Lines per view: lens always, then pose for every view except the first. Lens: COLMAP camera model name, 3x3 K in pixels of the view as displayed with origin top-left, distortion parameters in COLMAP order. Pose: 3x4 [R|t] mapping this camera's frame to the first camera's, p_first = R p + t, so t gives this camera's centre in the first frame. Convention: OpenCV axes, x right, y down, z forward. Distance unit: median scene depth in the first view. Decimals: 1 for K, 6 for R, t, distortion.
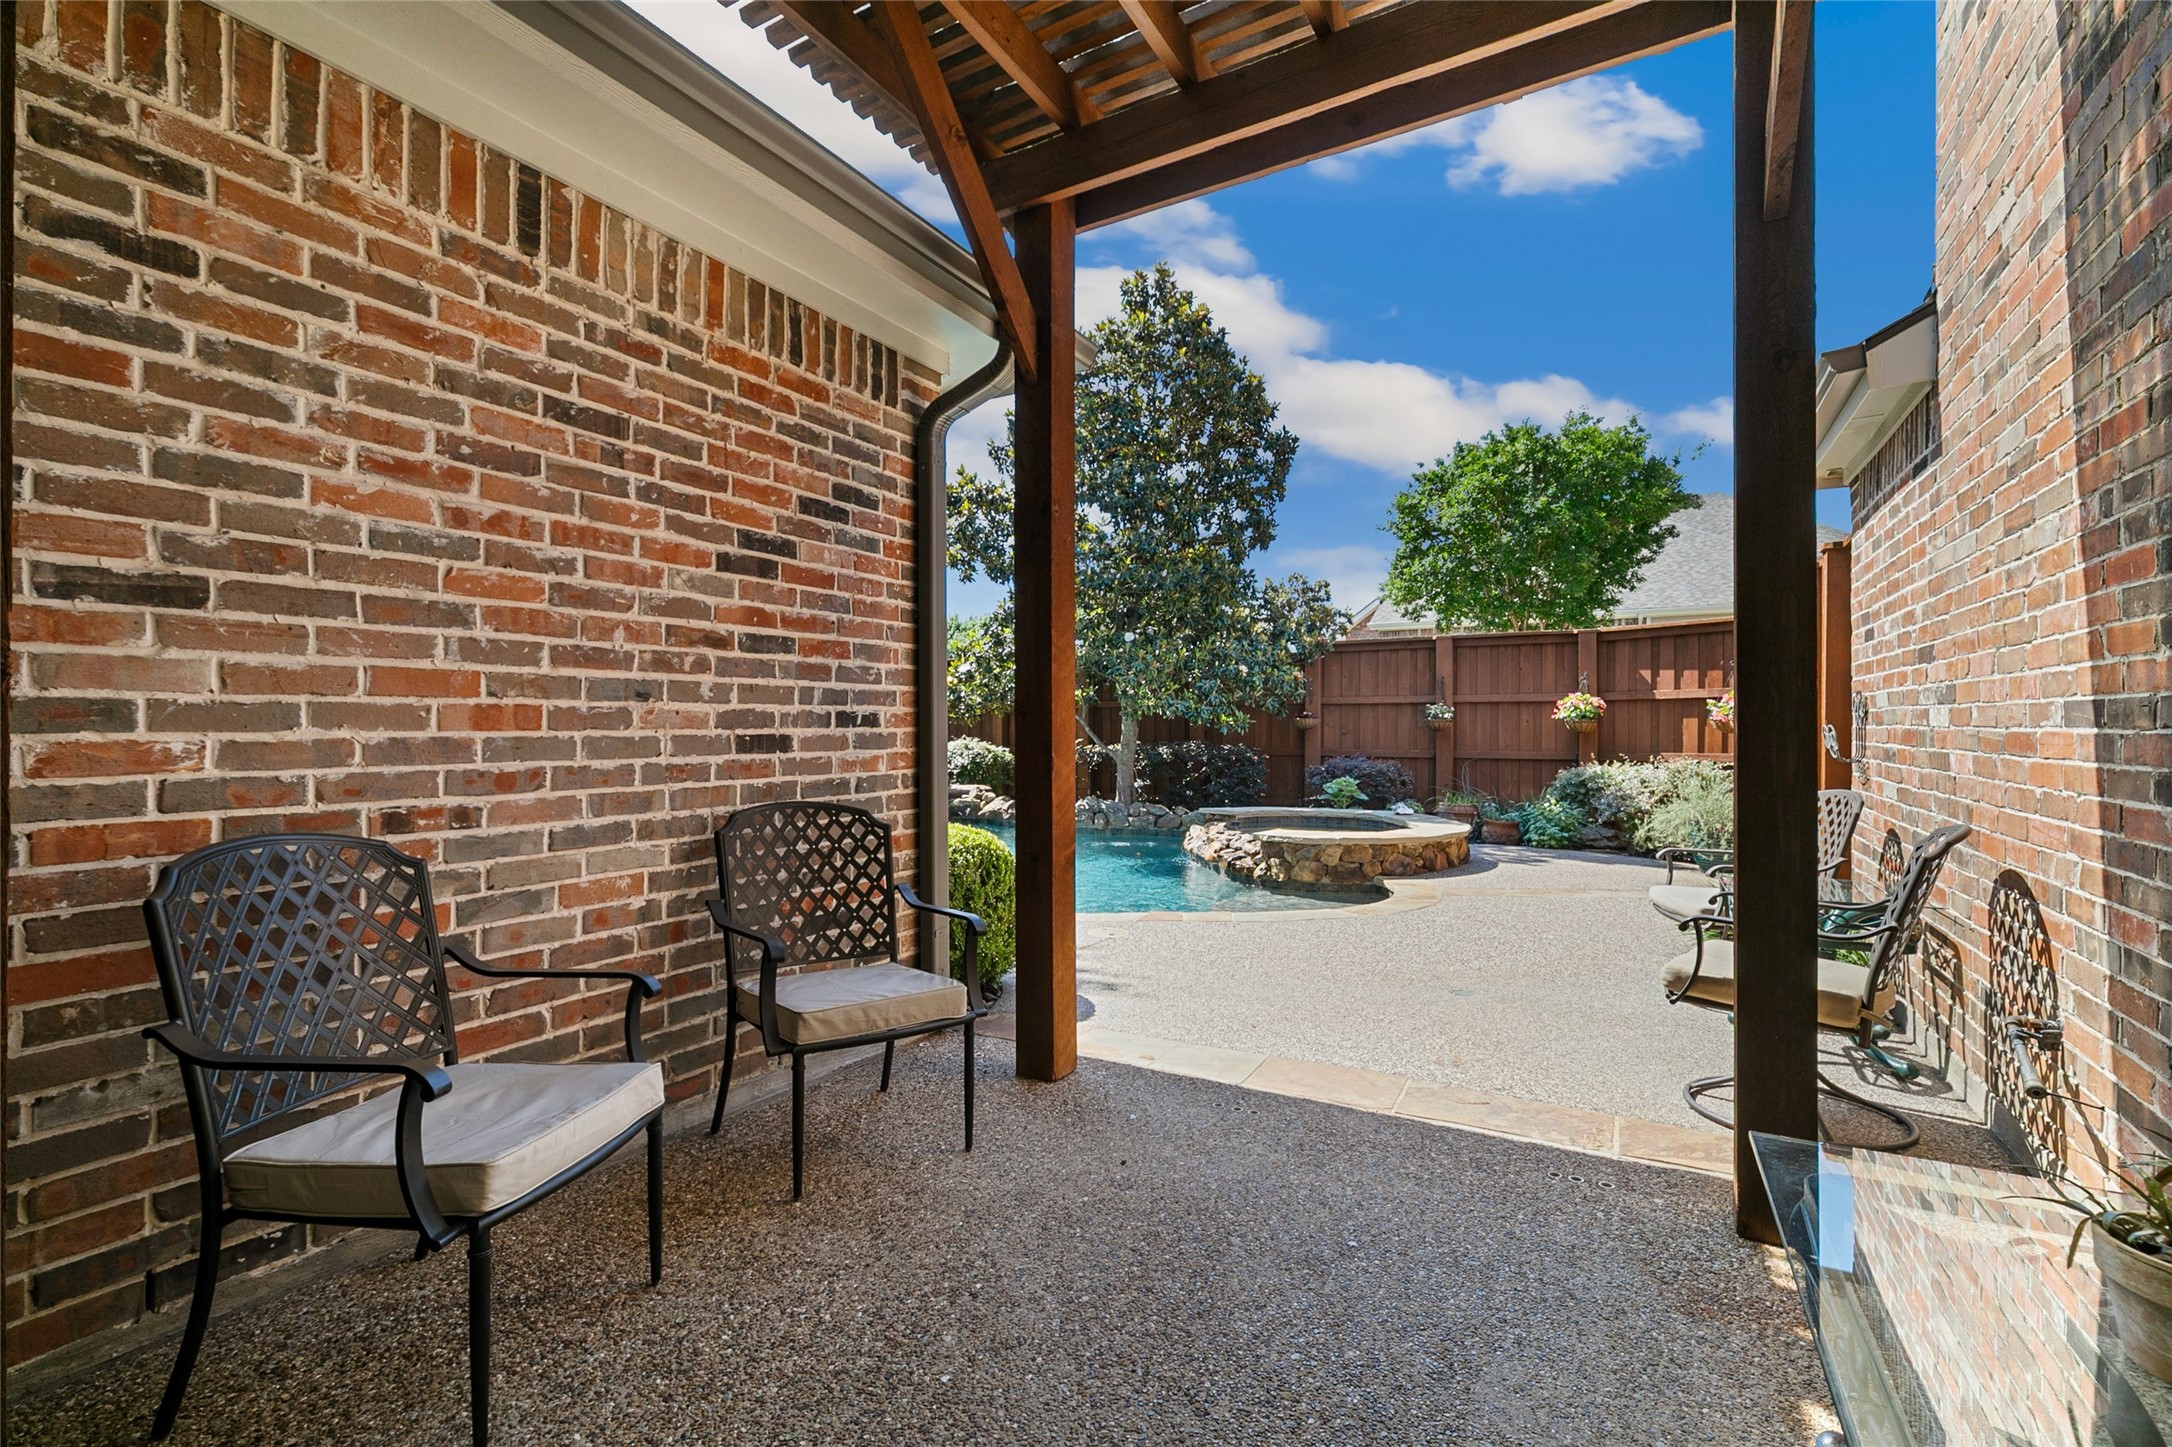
lens RADIAL K [[978.1, 0, 1086.5], [0, 978.1, 731.8], [0, 0, 1]] dist [0.009544, -0.001802]
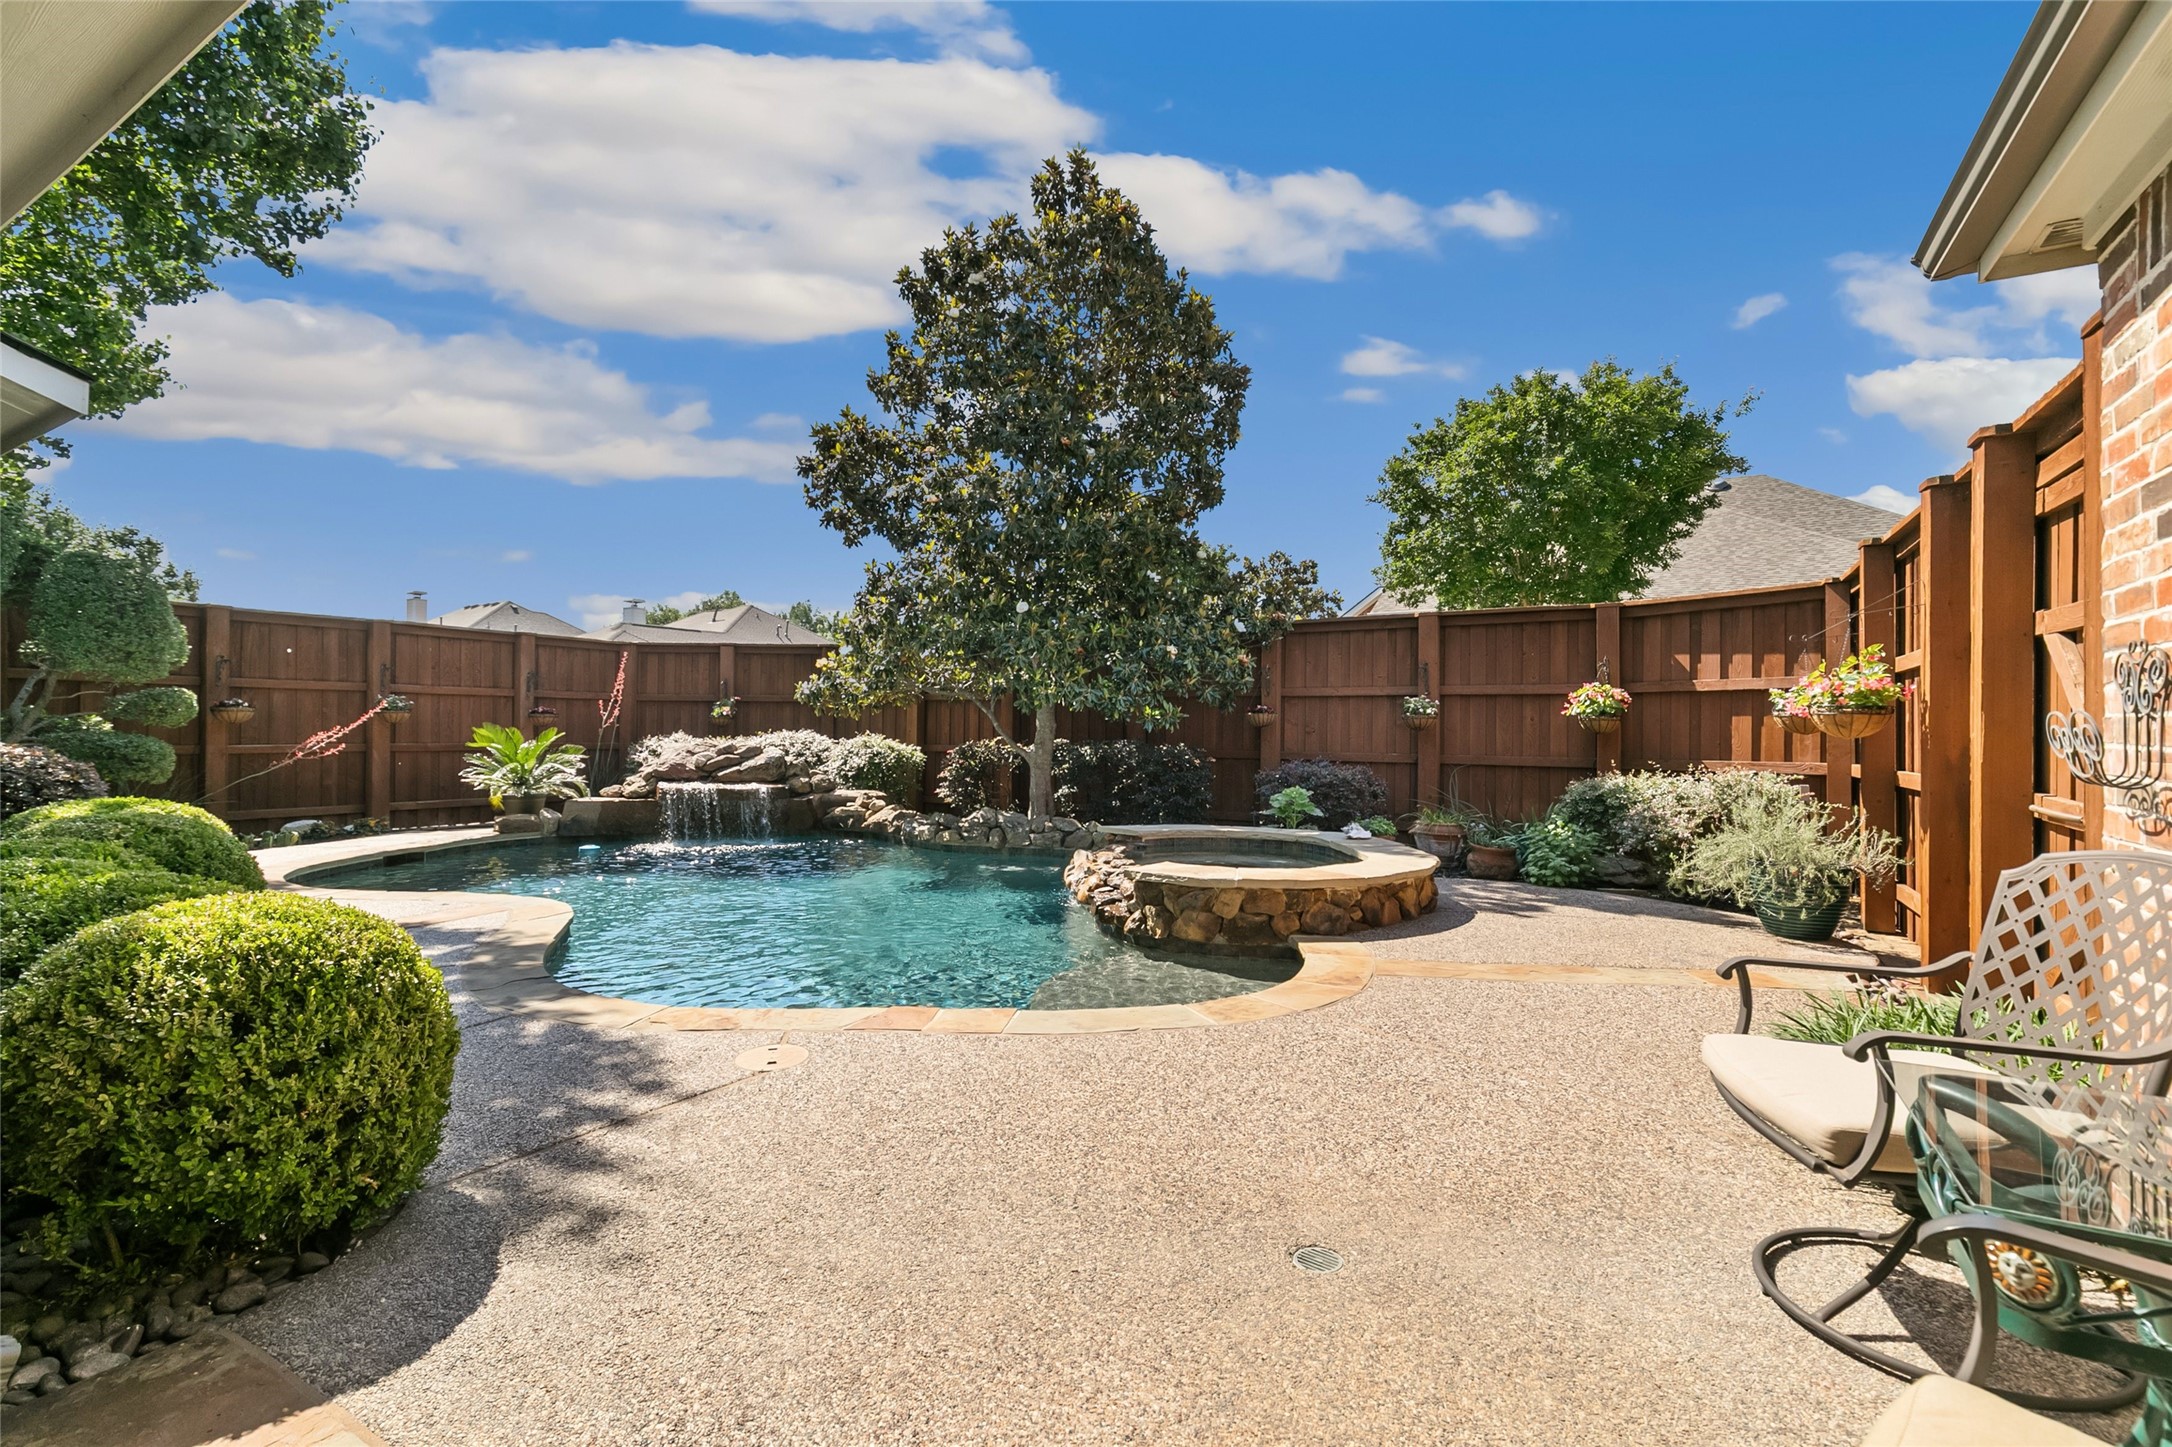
lens RADIAL K [[978.1, 0, 1084.0], [0, 978.1, 719.9], [0, 0, 1]] dist [0.009544, -0.001802]
pose [[0.999616, 0.008871, -0.026235, 0.106273], [-0.009196, 0.999882, -0.012287, 0.003141], [0.026123, 0.012524, 0.999580, 0.192735]]
